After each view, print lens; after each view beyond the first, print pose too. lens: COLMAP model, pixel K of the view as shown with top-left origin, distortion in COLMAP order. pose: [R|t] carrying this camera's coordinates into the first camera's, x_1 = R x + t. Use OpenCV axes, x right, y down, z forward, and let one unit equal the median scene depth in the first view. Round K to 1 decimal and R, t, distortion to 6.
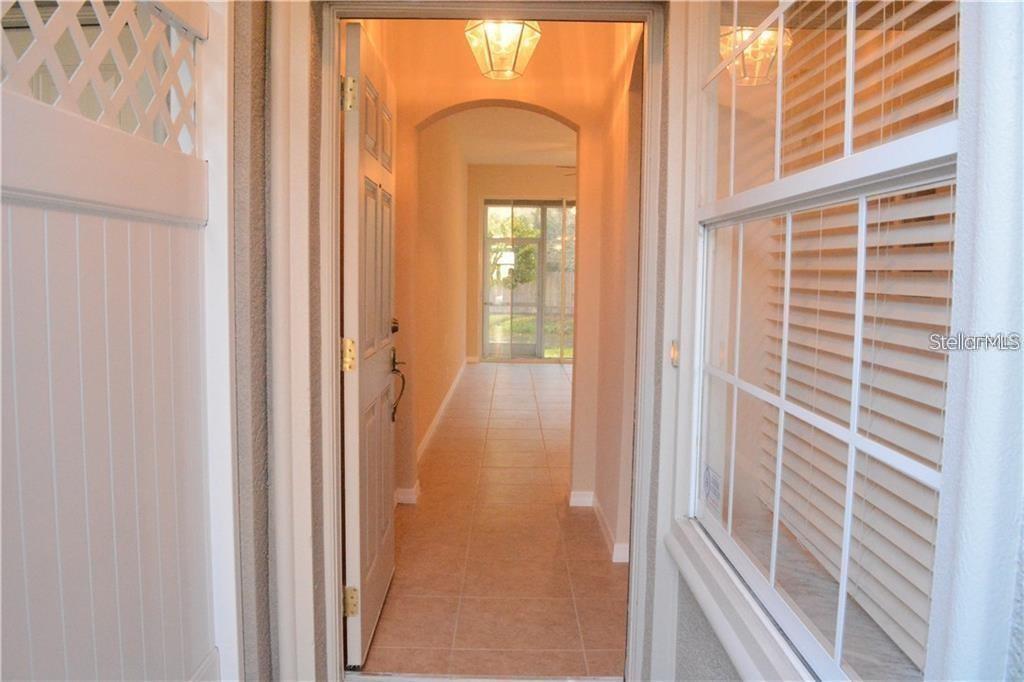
lens RADIAL K [[825.2, 0, 510.6], [0, 825.2, 339.1], [0, 0, 1]] dist [-0.010180, -0.002230]
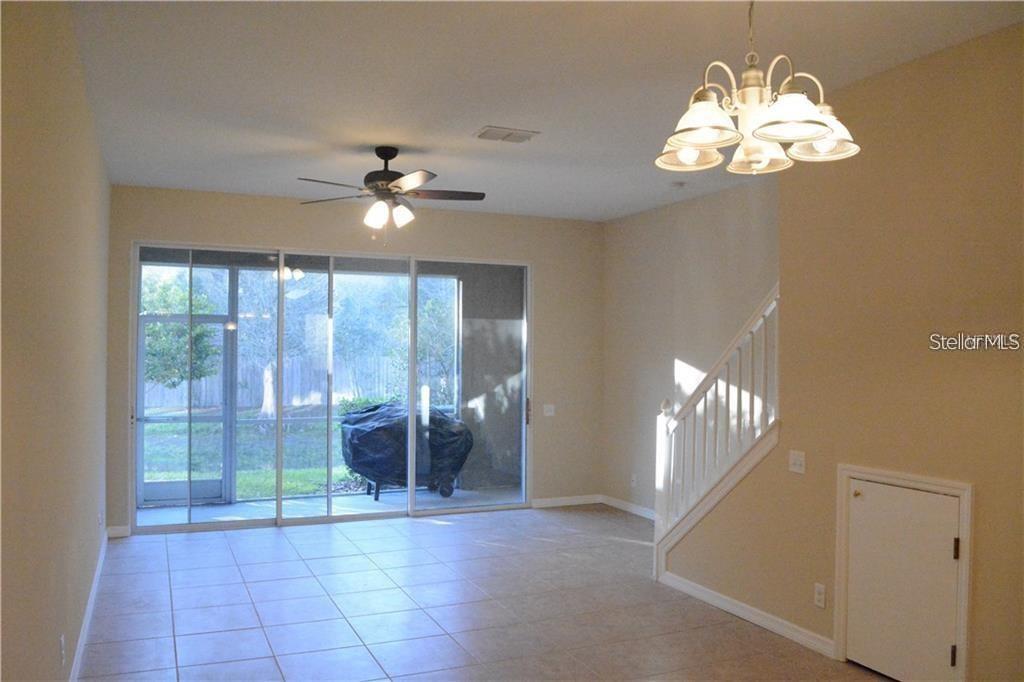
lens RADIAL K [[825.2, 0, 511.8], [0, 825.2, 348.1], [0, 0, 1]] dist [-0.010180, -0.002230]
pose [[0.916172, -0.011024, 0.400633, -0.022090], [0.043322, 0.996489, -0.071648, -0.043501], [-0.398437, 0.082998, 0.913433, 0.337292]]
